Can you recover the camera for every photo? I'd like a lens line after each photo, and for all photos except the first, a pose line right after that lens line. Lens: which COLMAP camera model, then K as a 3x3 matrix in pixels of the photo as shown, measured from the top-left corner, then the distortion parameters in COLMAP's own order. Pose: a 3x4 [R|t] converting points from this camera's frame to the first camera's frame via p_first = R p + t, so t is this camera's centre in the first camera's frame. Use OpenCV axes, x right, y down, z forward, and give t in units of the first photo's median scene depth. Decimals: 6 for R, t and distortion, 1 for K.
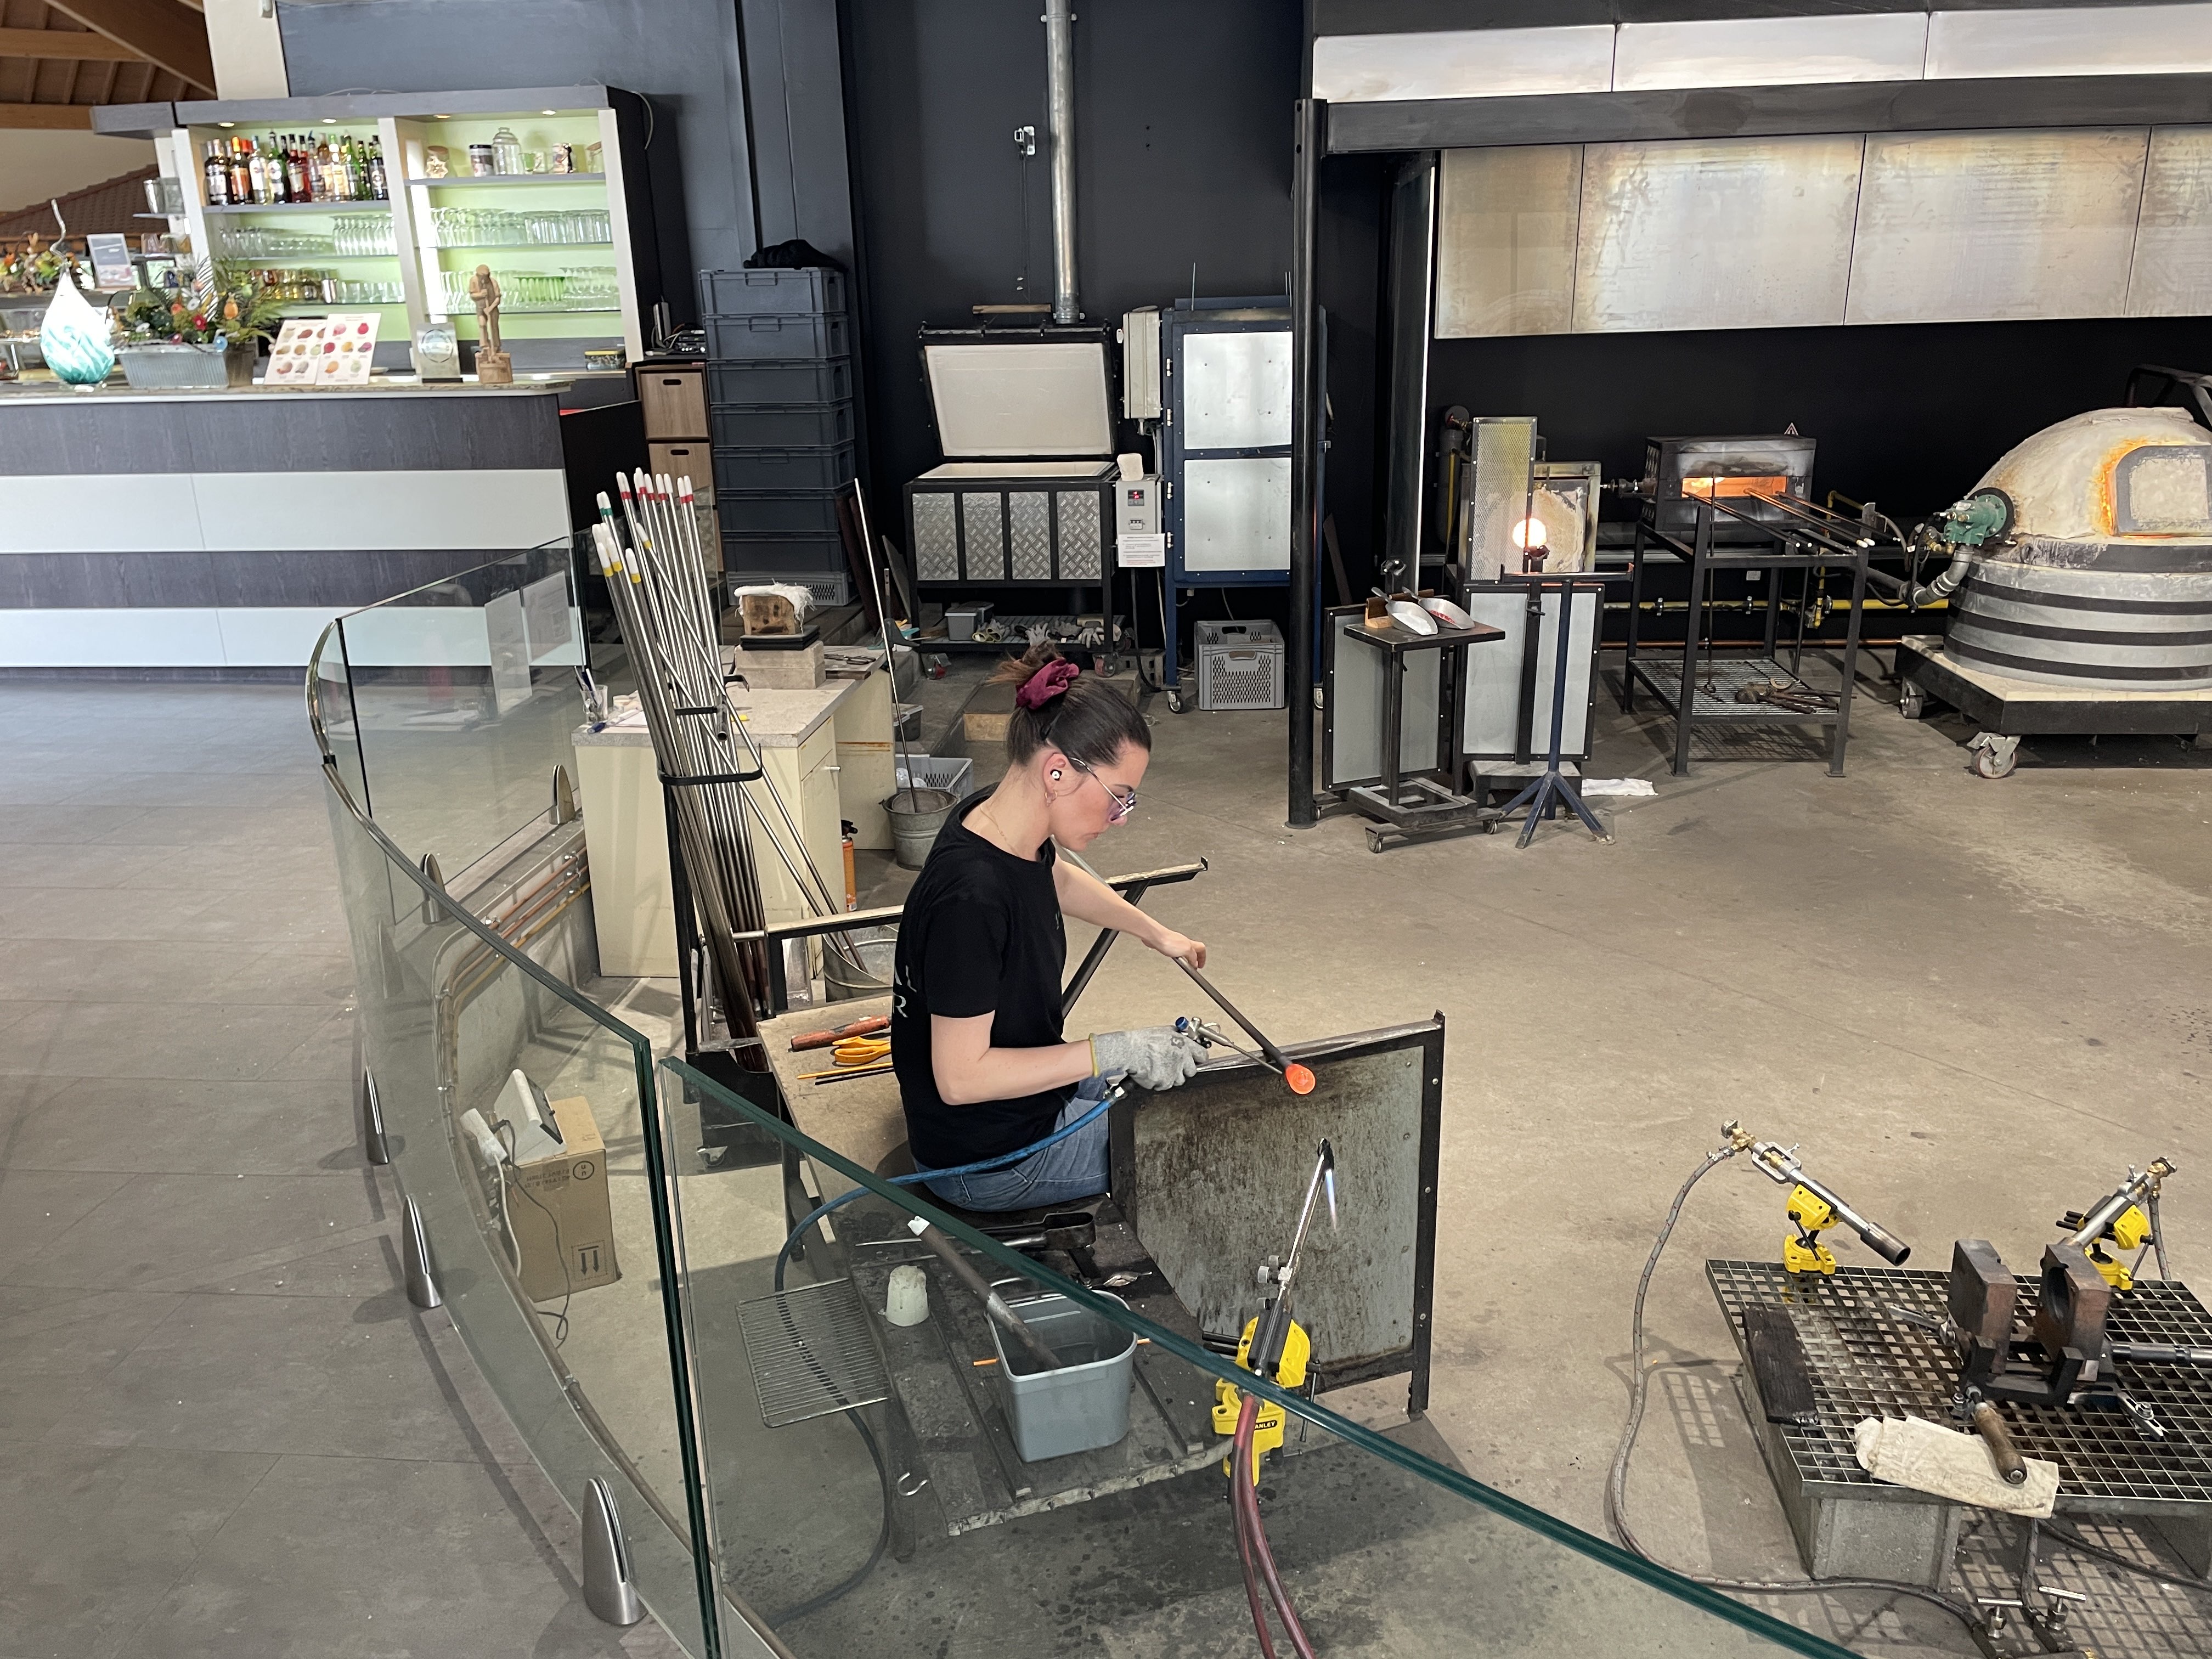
lens RADIAL K [[1700.7, 0, 1123.1], [0, 1700.7, 826.9], [0, 0, 1]] dist [0.103675, -0.131116]
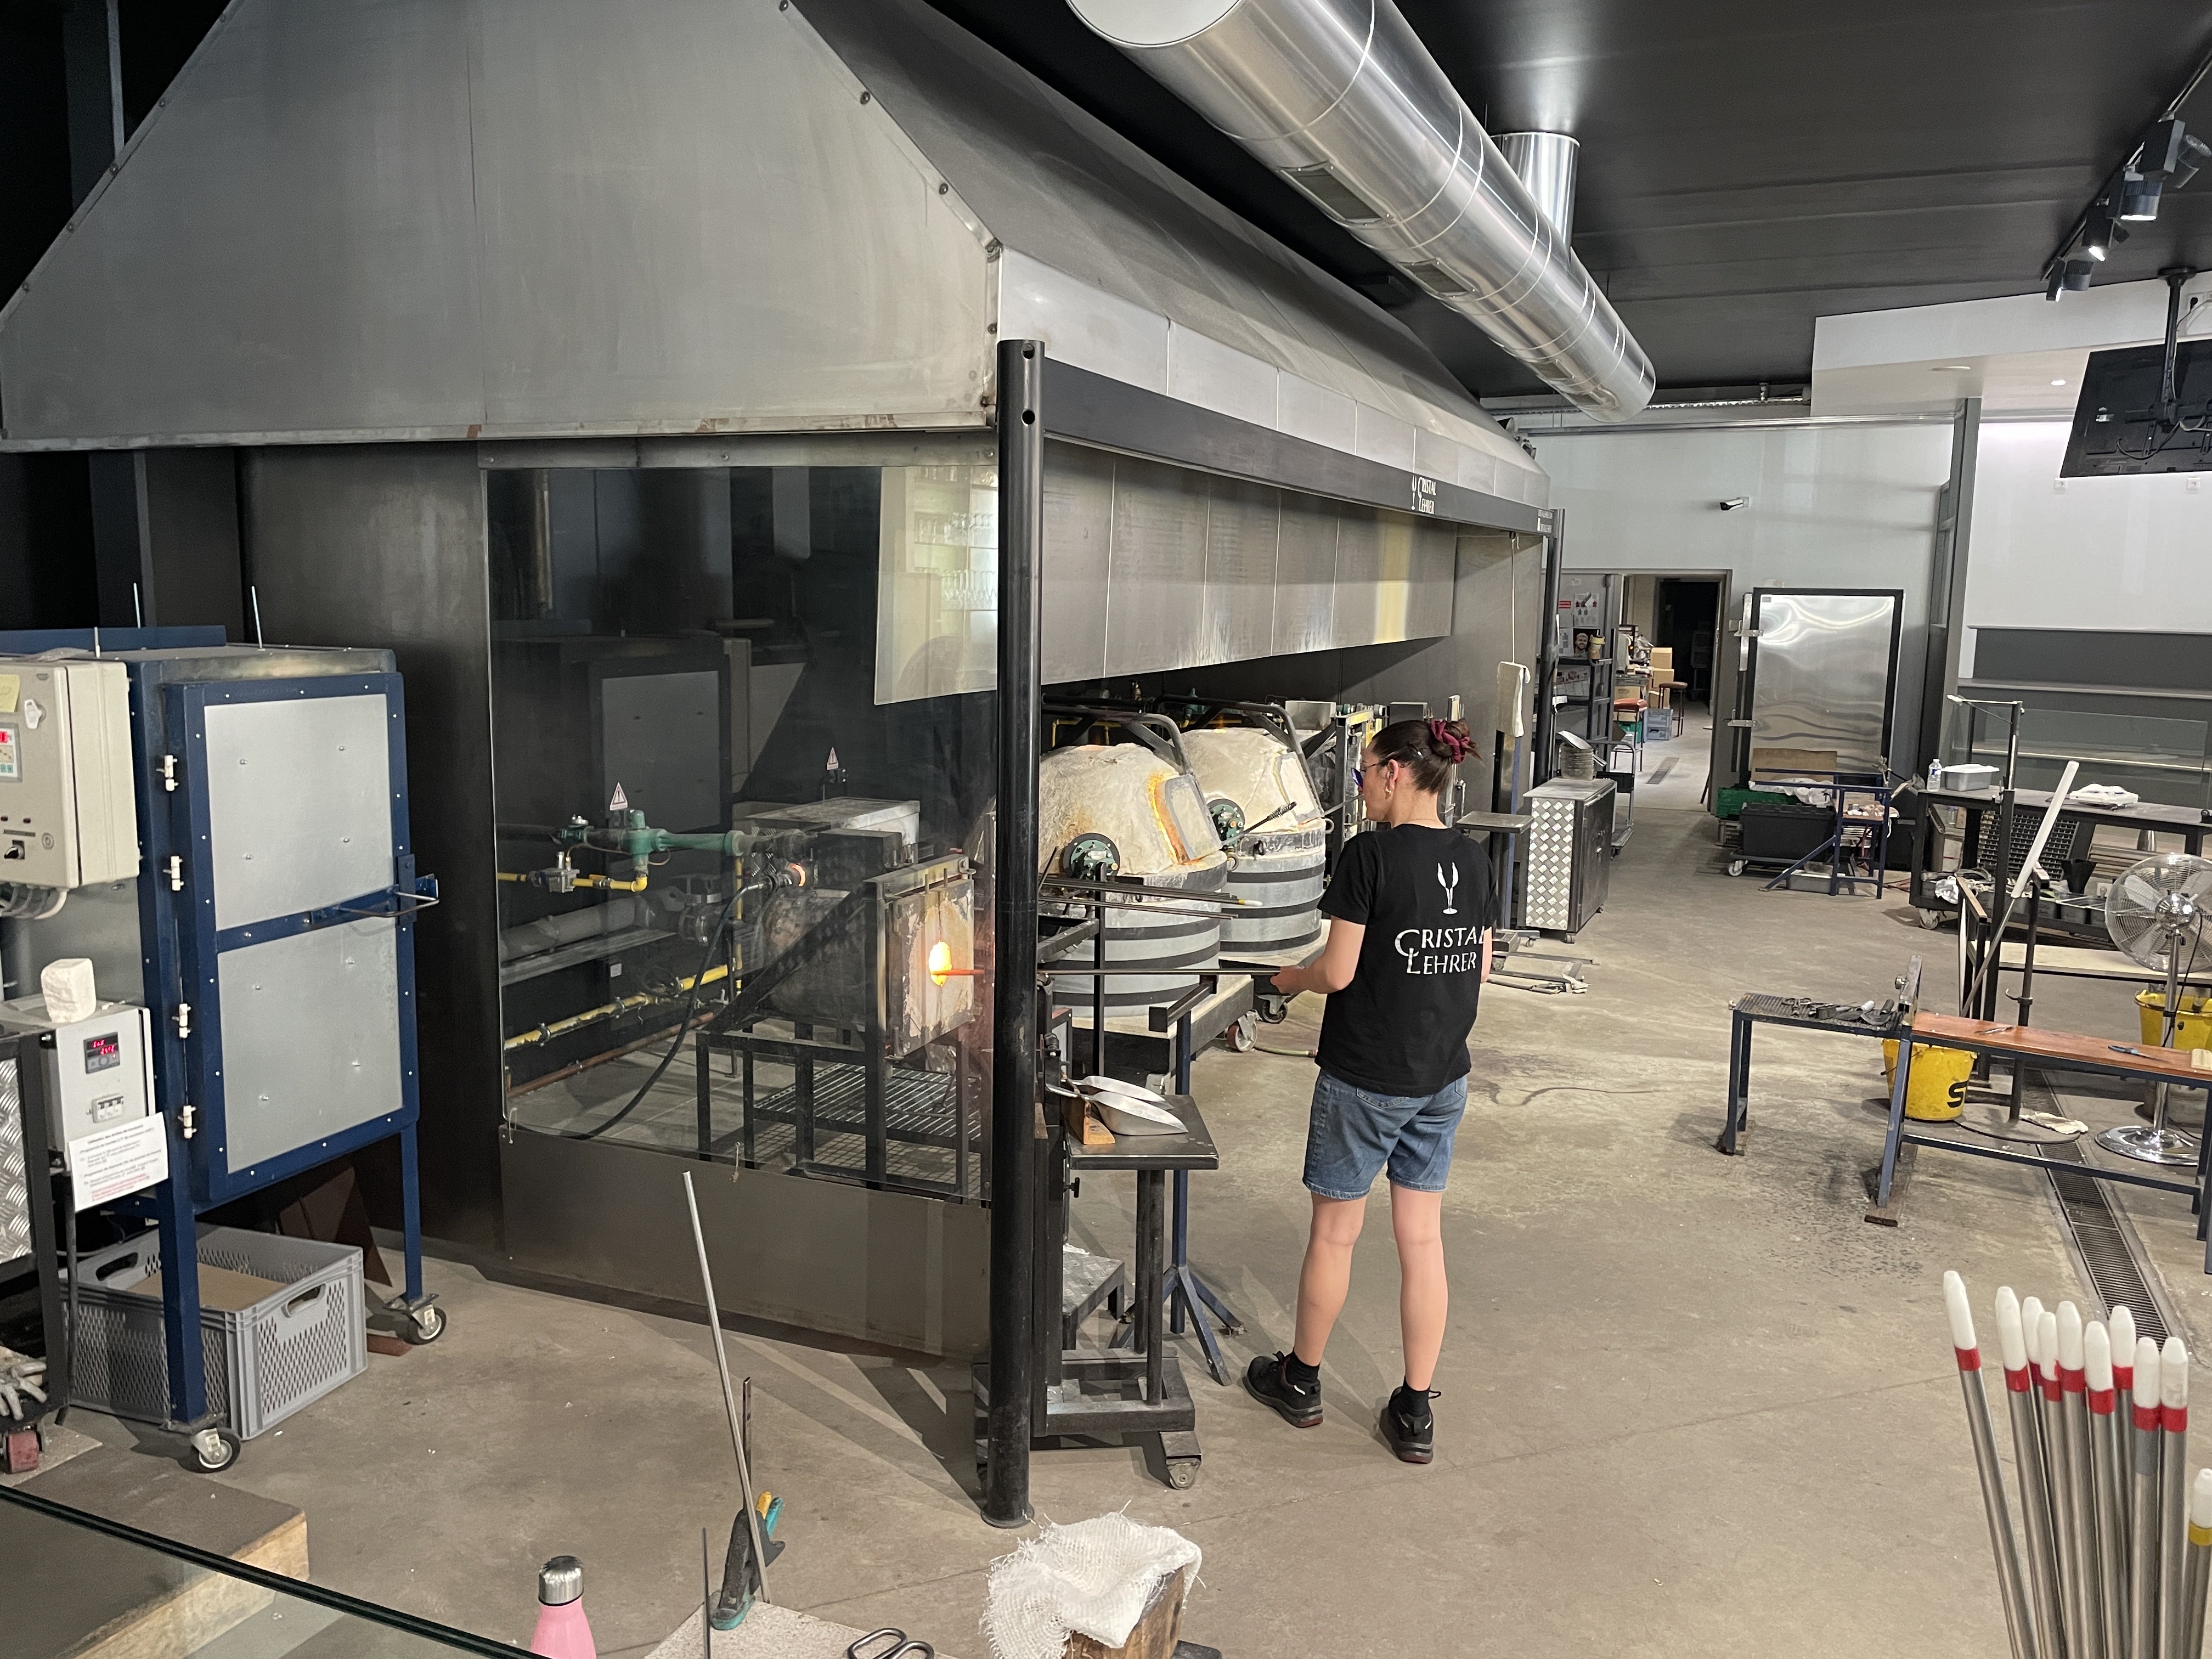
lens RADIAL K [[1700.7, 0, 1123.1], [0, 1700.7, 826.9], [0, 0, 1]] dist [0.103675, -0.131116]
pose [[0.290547, -0.116705, 0.949717, -0.389064], [0.264472, 0.963664, 0.037509, -0.223488], [-0.919585, 0.240276, 0.310855, 0.679037]]
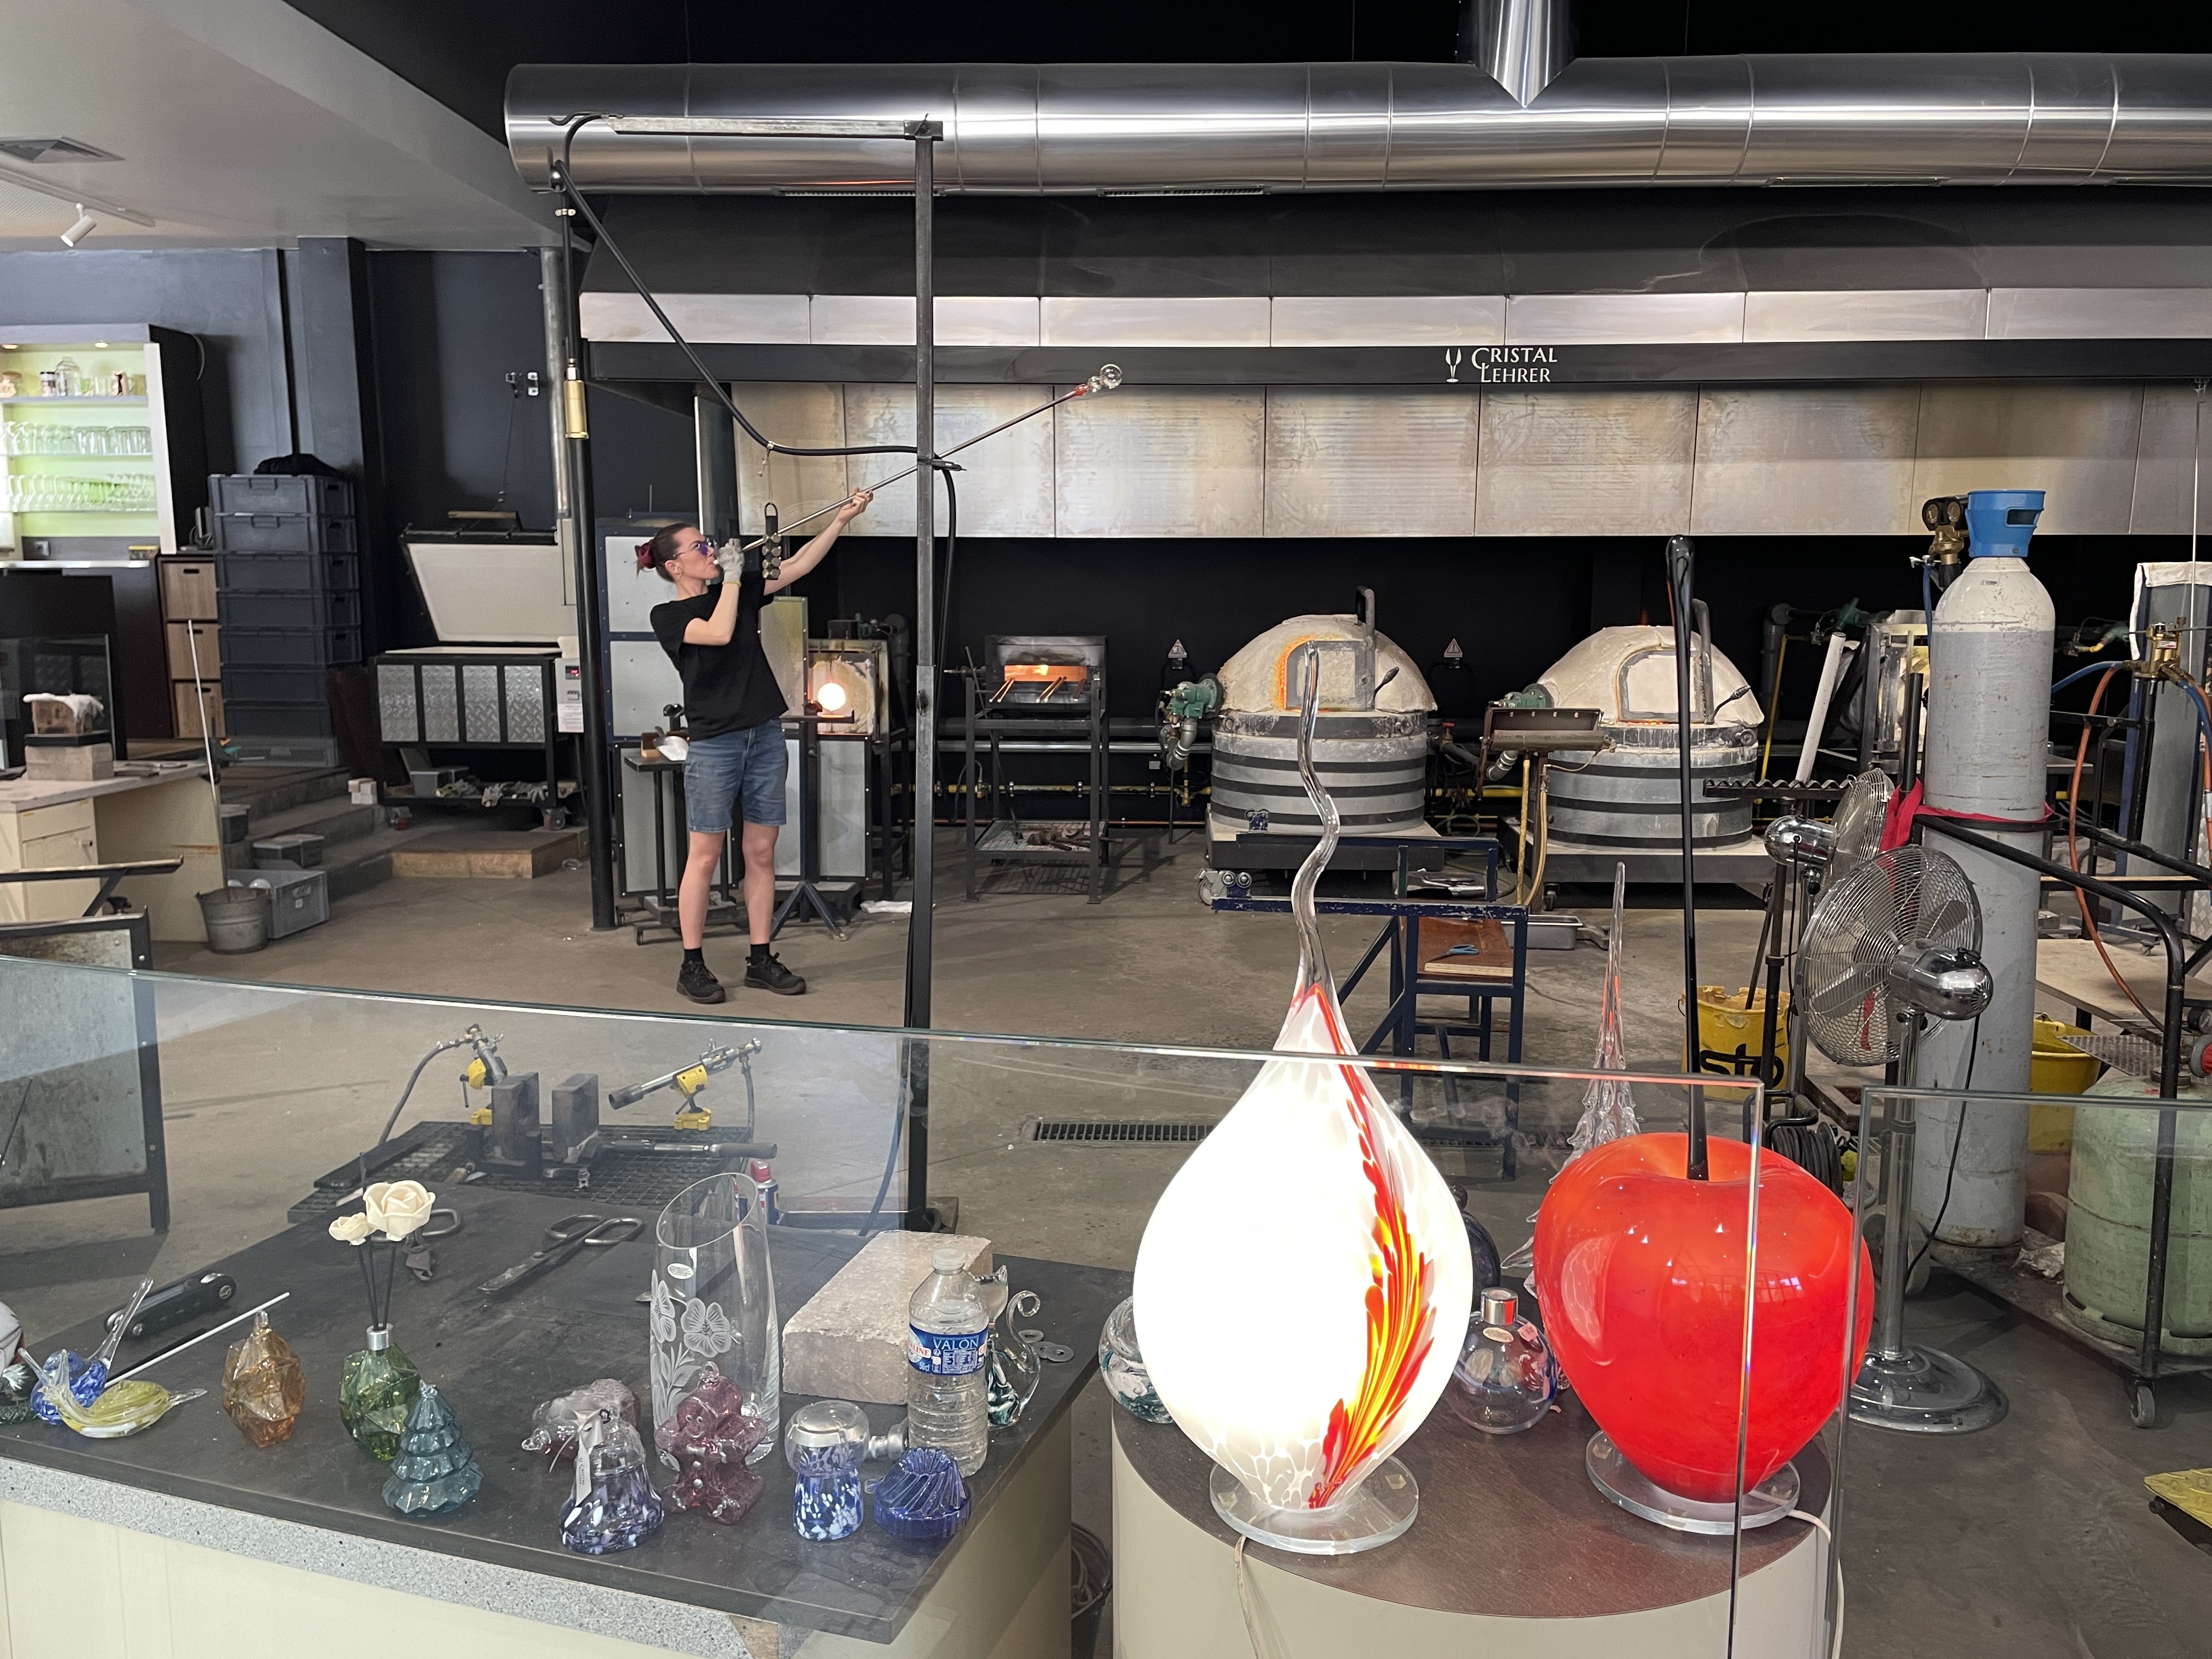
lens RADIAL K [[1700.7, 0, 1123.1], [0, 1700.7, 826.9], [0, 0, 1]] dist [0.103675, -0.131116]
pose [[0.997574, 0.020220, 0.066620, 0.345773], [-0.009479, 0.987432, -0.157763, 0.101894], [-0.068972, 0.156748, 0.985227, -0.173285]]
